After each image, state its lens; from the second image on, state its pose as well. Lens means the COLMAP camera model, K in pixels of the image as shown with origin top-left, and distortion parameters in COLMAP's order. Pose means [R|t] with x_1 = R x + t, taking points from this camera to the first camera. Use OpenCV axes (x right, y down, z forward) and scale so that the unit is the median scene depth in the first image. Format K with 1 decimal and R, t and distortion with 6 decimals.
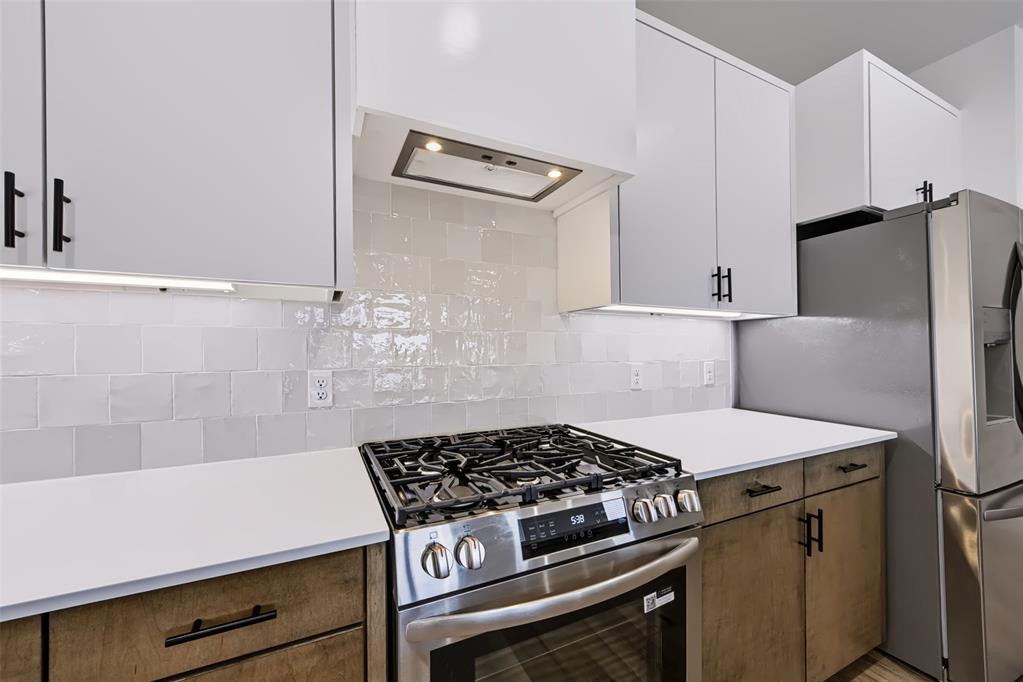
lens RADIAL K [[395.2, 0, 510.9], [0, 395.2, 343.9], [0, 0, 1]] dist [0.000531, 0.000042]
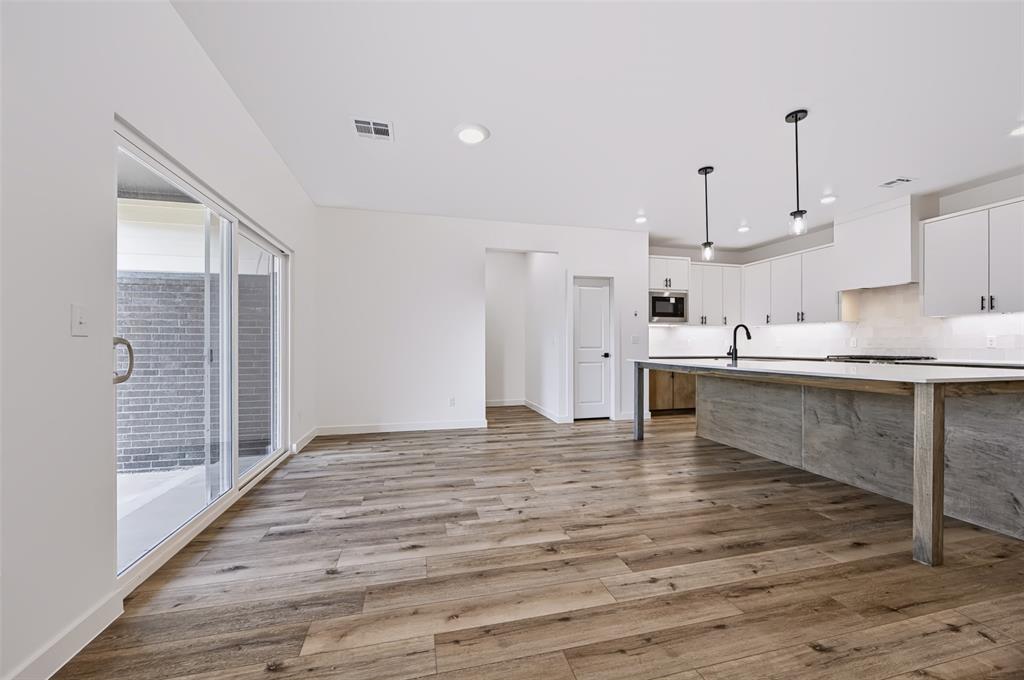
lens RADIAL K [[395.6, 0, 512.7], [0, 395.6, 342.1], [0, 0, 1]] dist [0.000531, 0.000042]
pose [[-0.203924, 0.004549, -0.978976, 4.980226], [0.009592, 0.999950, 0.002648, 0.102776], [0.978940, -0.008850, -0.203957, -3.902595]]
